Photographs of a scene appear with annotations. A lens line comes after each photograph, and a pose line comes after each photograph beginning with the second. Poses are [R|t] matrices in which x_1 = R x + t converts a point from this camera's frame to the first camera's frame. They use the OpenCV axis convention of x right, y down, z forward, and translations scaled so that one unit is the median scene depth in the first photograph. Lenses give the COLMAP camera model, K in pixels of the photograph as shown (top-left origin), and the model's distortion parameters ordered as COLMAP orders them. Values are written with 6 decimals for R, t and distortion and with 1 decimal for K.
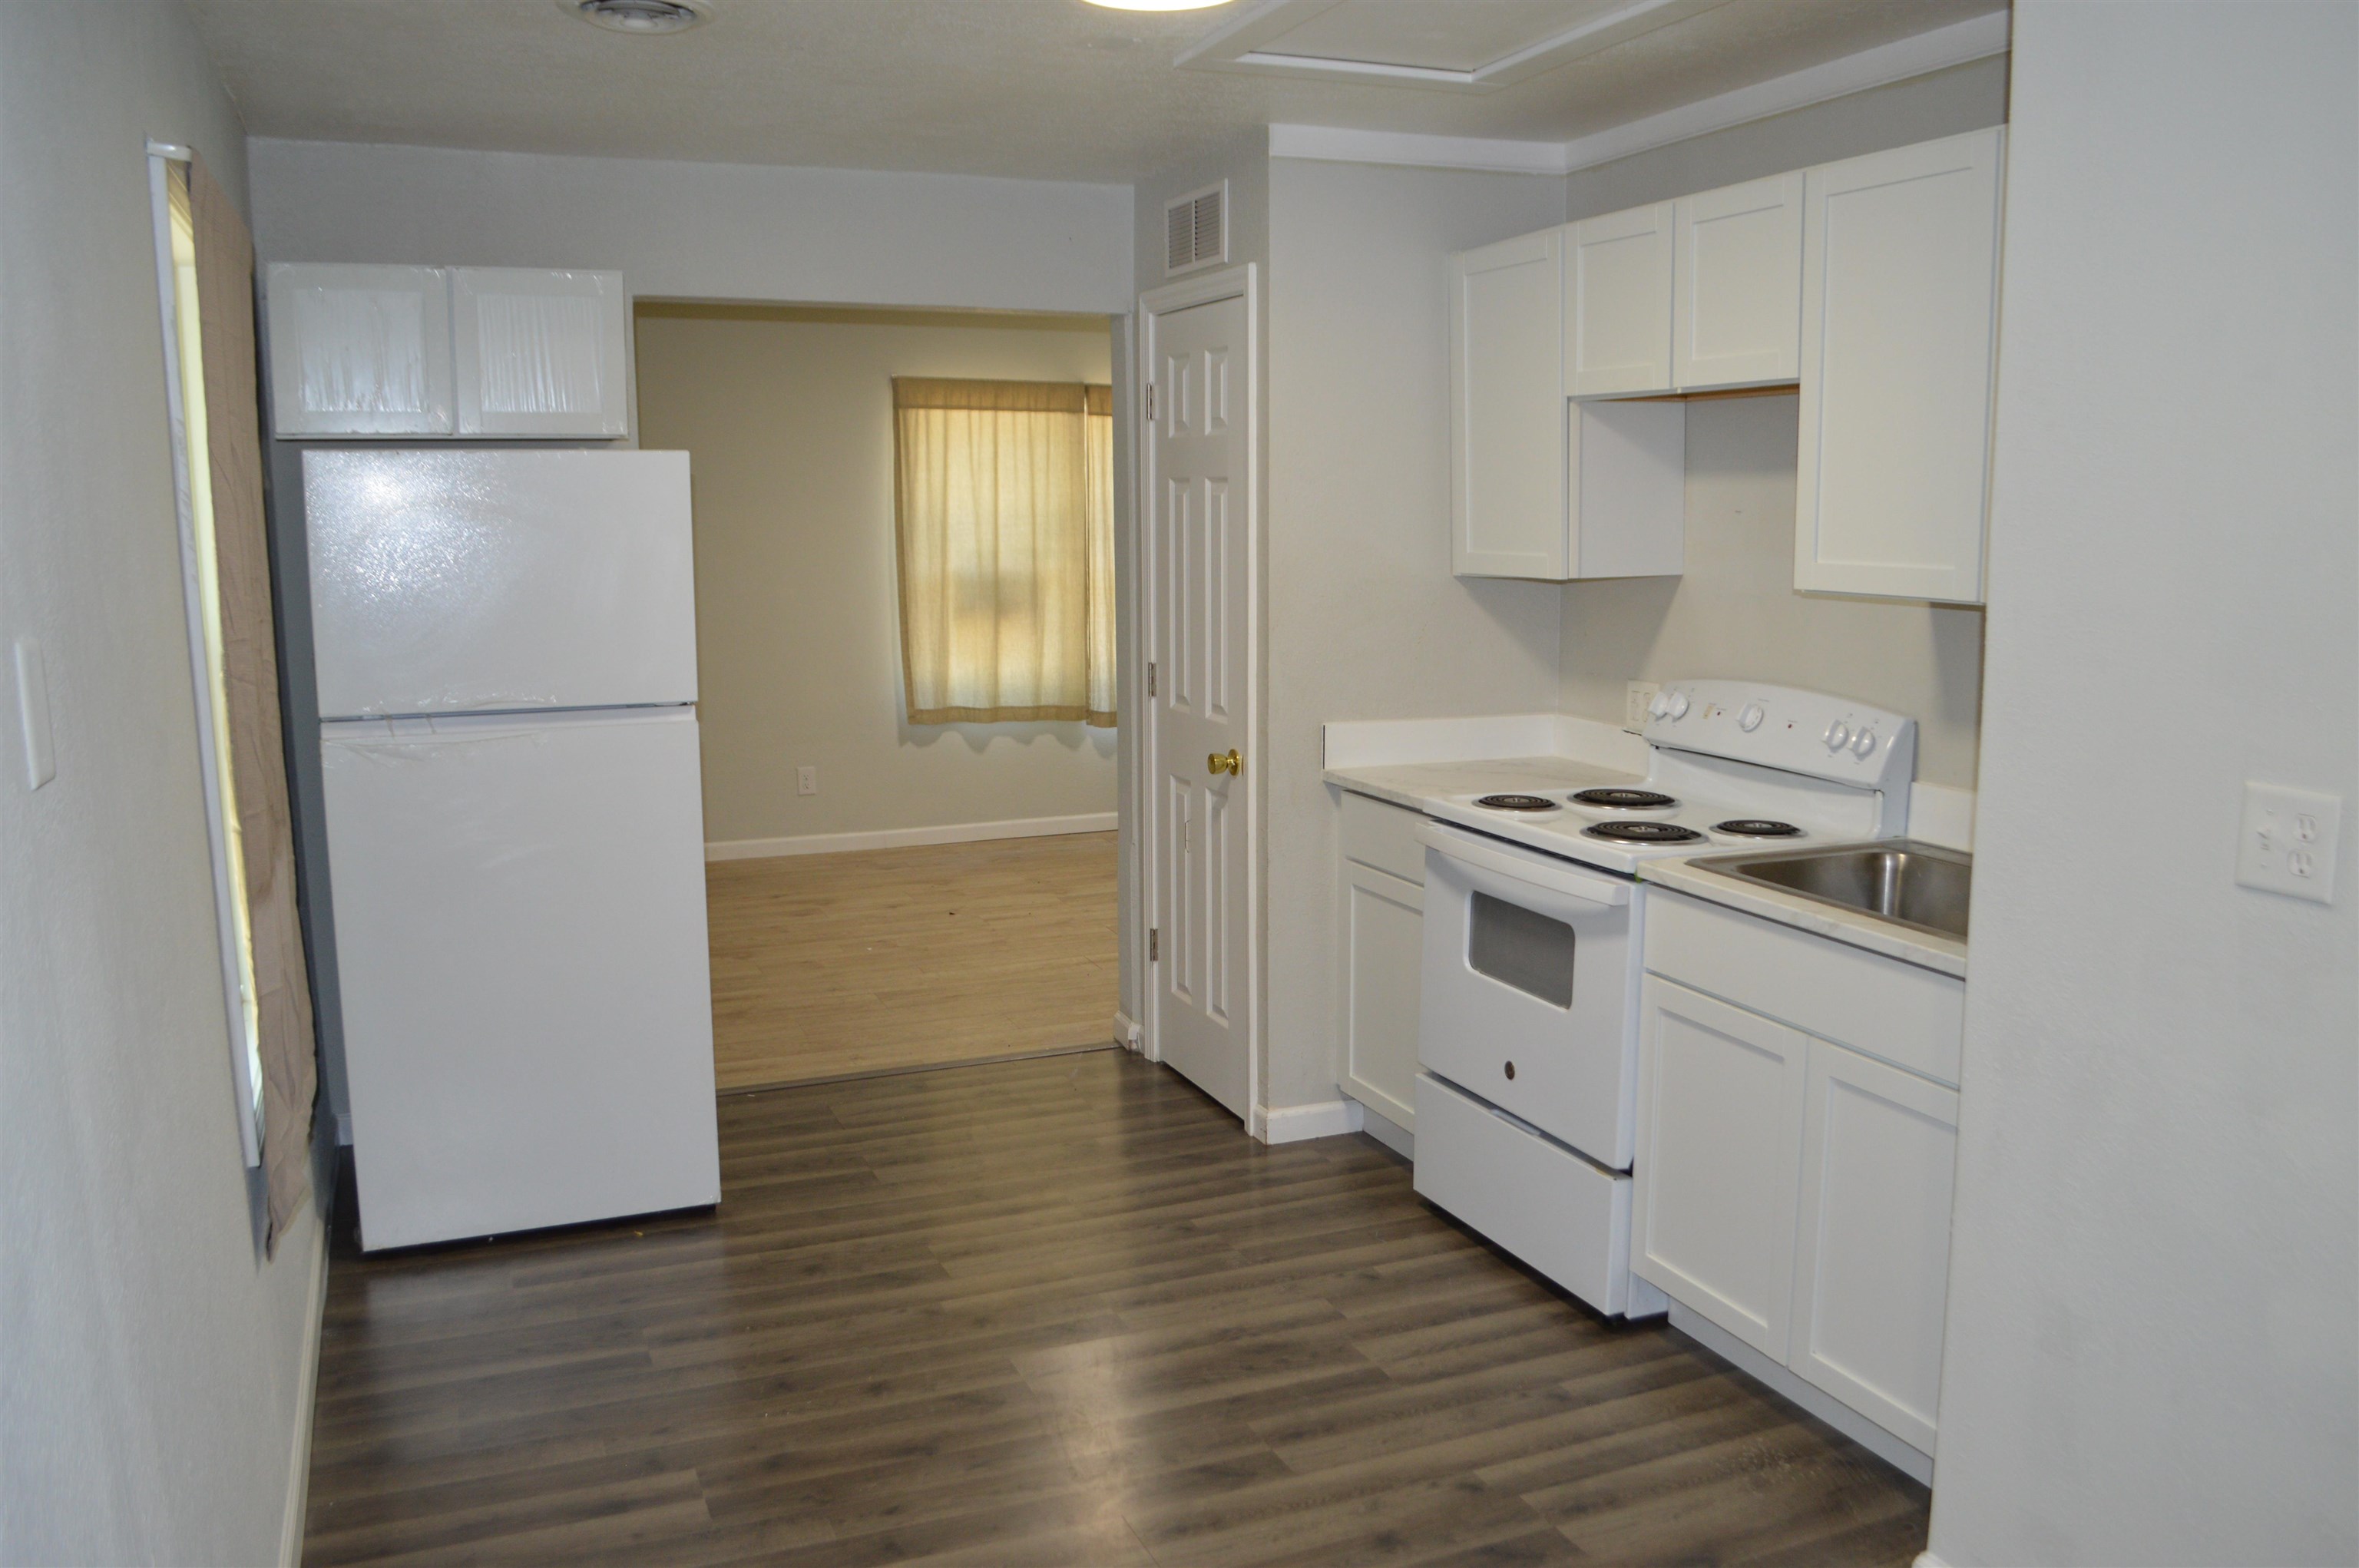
lens RADIAL K [[1890.6, 0, 1220.9], [0, 1890.6, 823.9], [0, 0, 1]] dist [-0.099165, 0.015738]
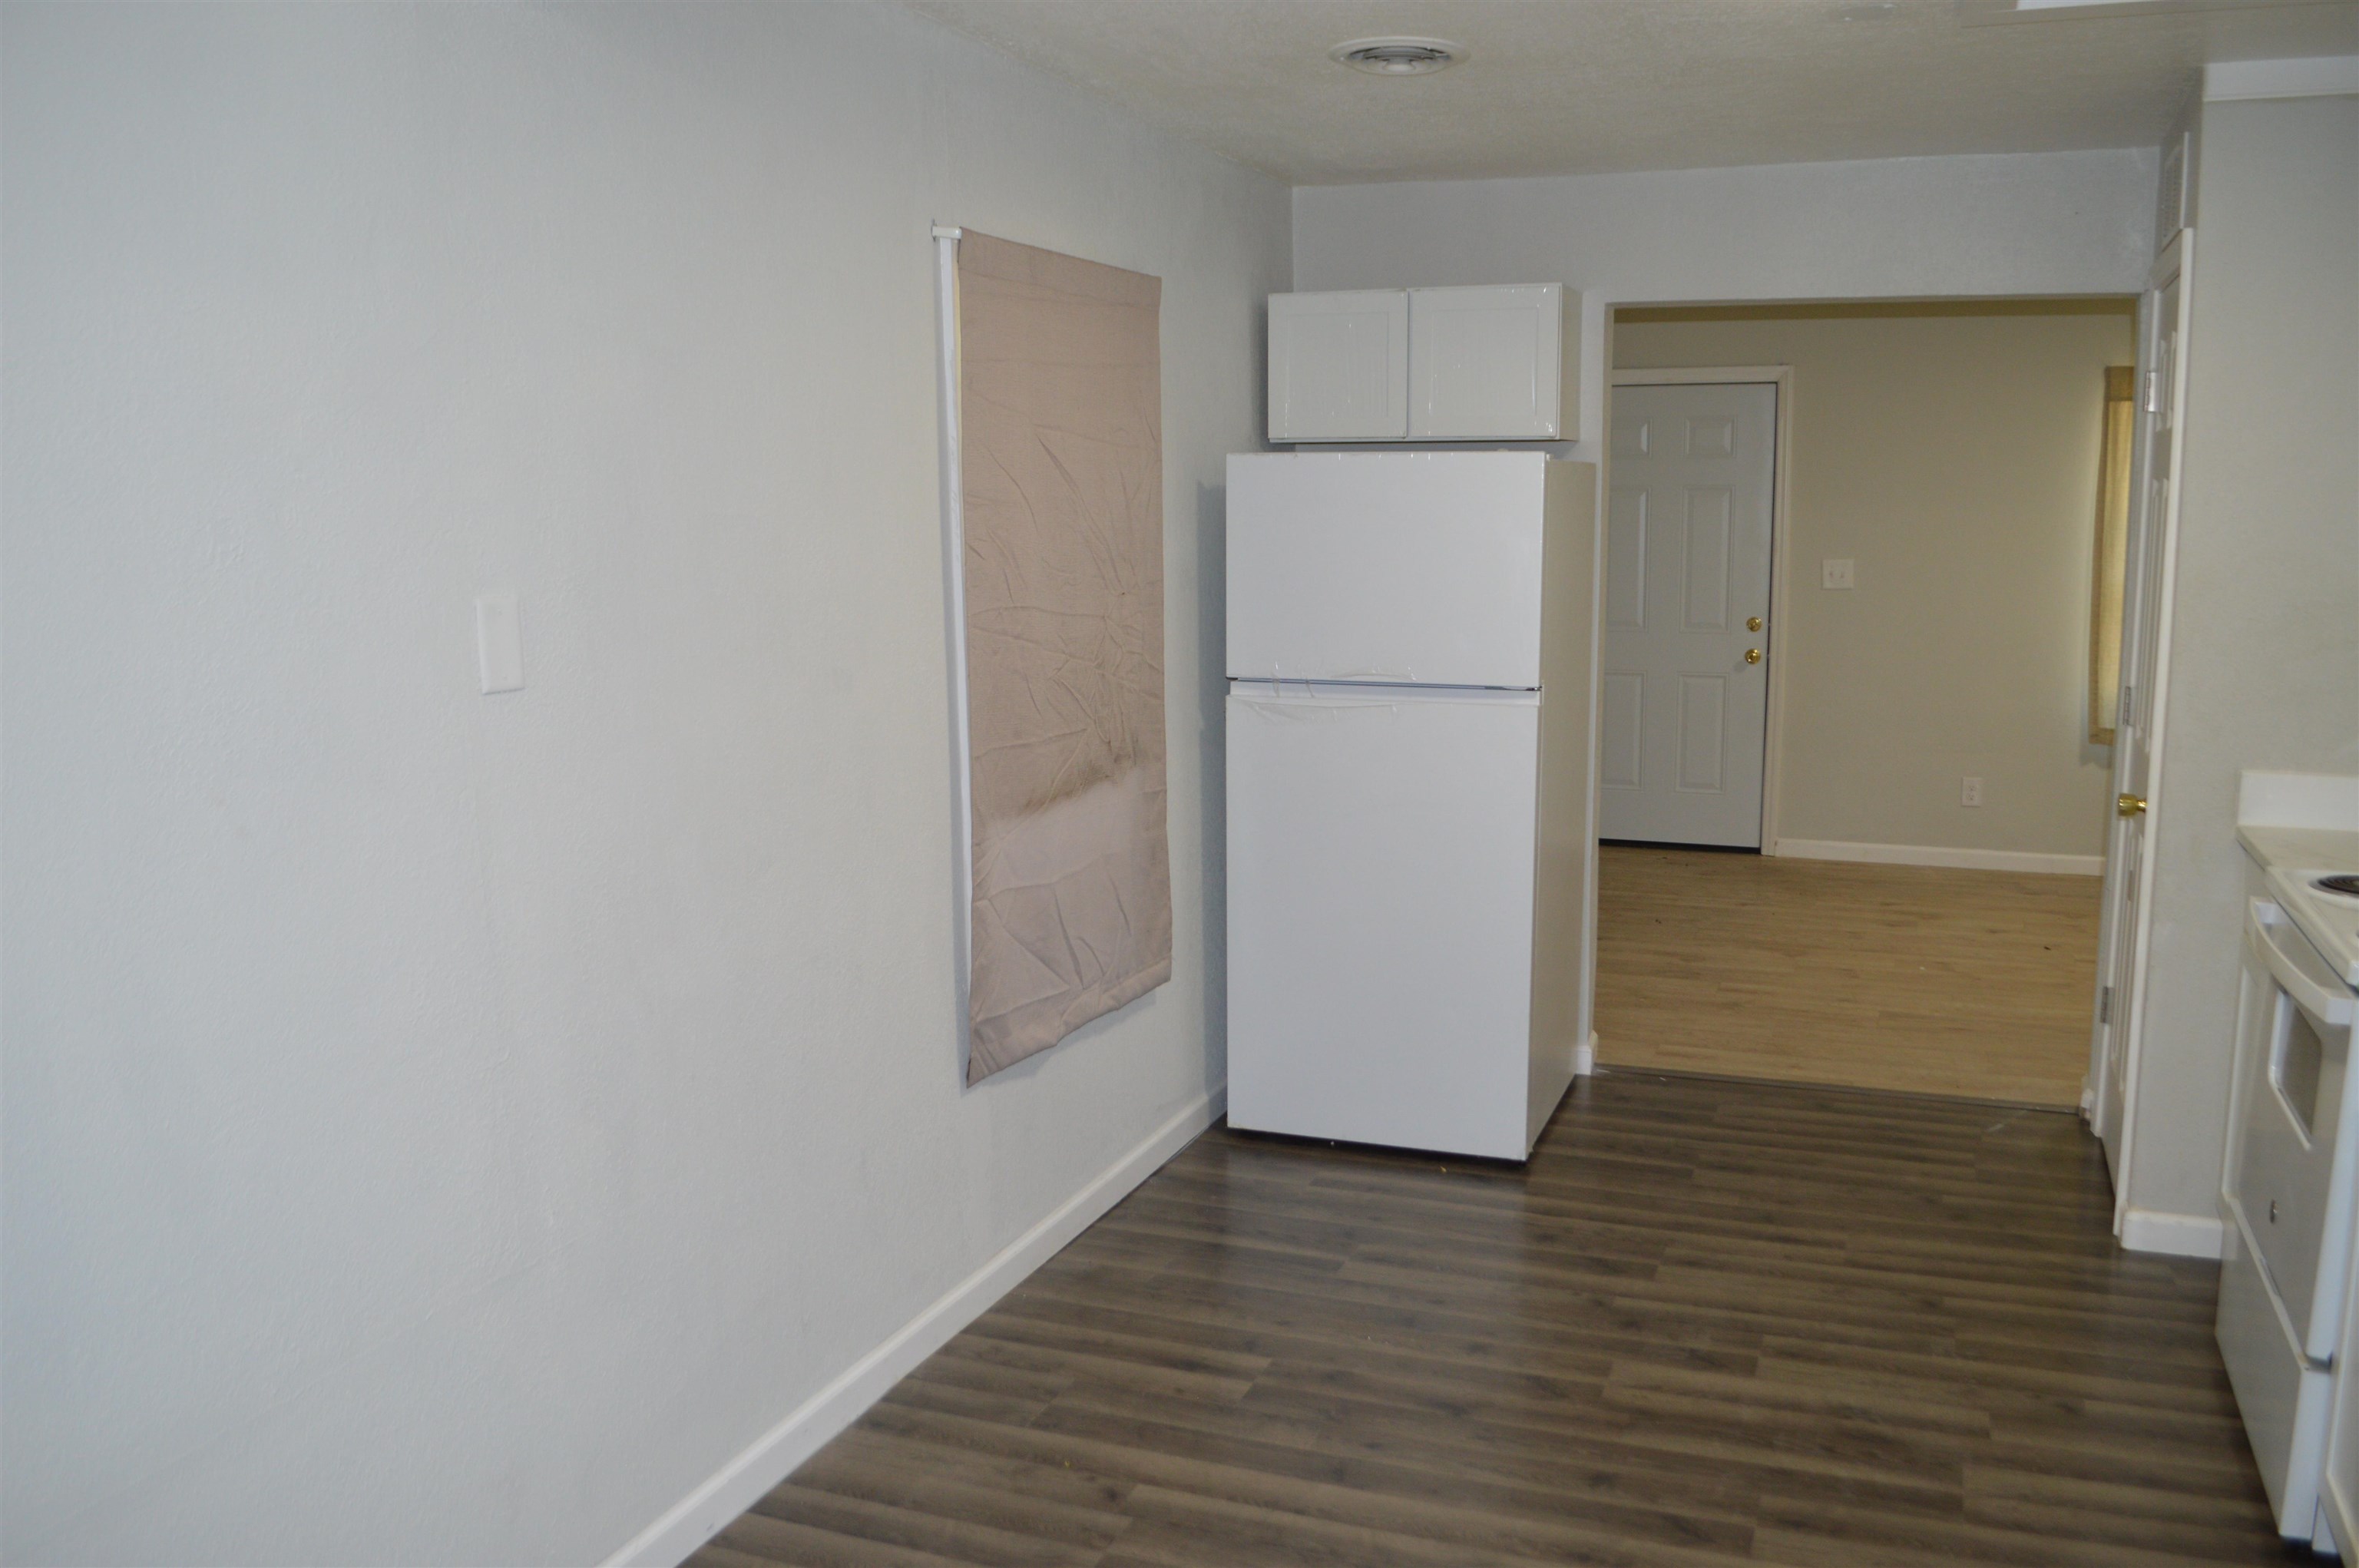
lens RADIAL K [[1890.6, 0, 1200.9], [0, 1890.6, 826.0], [0, 0, 1]] dist [-0.099165, 0.015738]
pose [[0.706420, 0.117103, -0.698038, 0.352190], [-0.112979, 0.992229, 0.052121, -0.022484], [0.698717, 0.042044, 0.714161, 0.111471]]
